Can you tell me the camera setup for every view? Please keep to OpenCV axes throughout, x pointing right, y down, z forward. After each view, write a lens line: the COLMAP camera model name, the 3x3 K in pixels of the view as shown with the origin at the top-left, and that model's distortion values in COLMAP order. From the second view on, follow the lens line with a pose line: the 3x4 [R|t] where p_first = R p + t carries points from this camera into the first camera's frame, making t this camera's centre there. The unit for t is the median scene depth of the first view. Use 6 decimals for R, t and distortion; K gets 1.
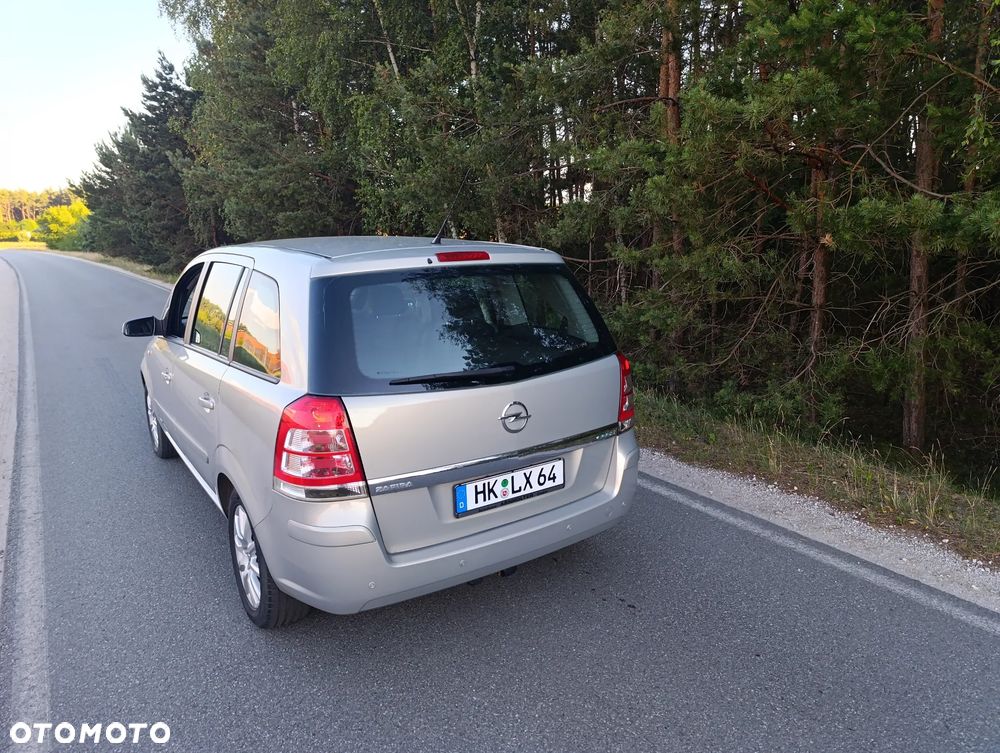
lens RADIAL K [[692.4, 0, 500.0], [0, 692.4, 376.5], [0, 0, 1]] dist [0.032147, -0.035431]
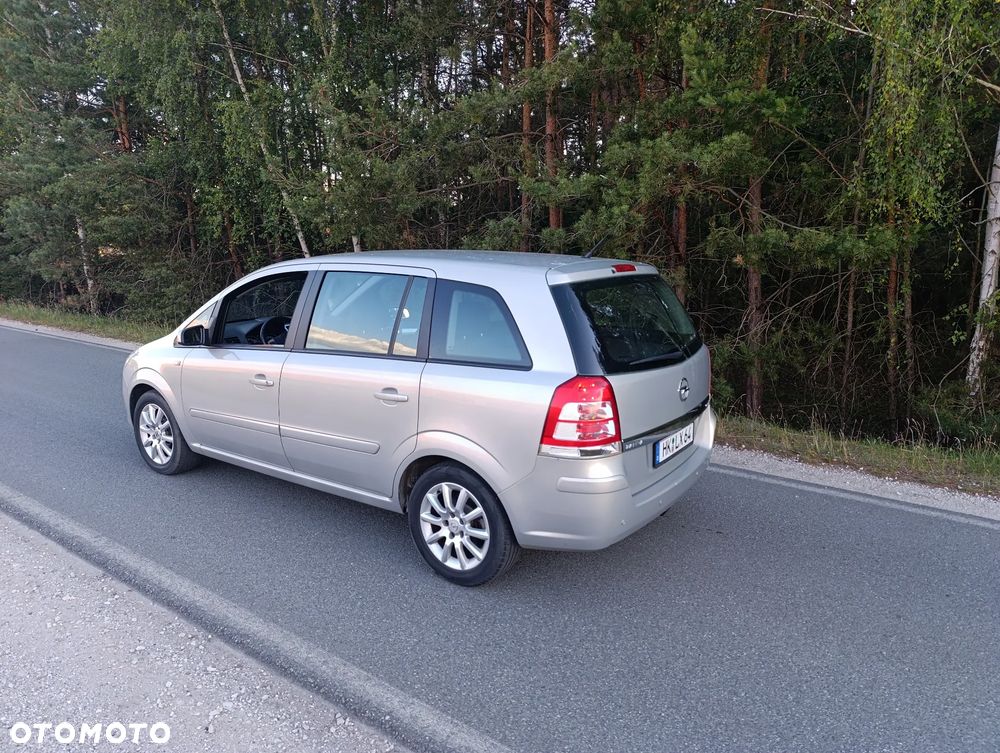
lens RADIAL K [[689.5, 0, 503.2], [0, 689.5, 373.8], [0, 0, 1]] dist [0.036695, -0.038751]
pose [[0.931943, -0.042652, 0.360088, -0.731637], [0.050858, 0.998617, -0.013340, 0.027152], [-0.359021, 0.030746, 0.932823, -0.104723]]
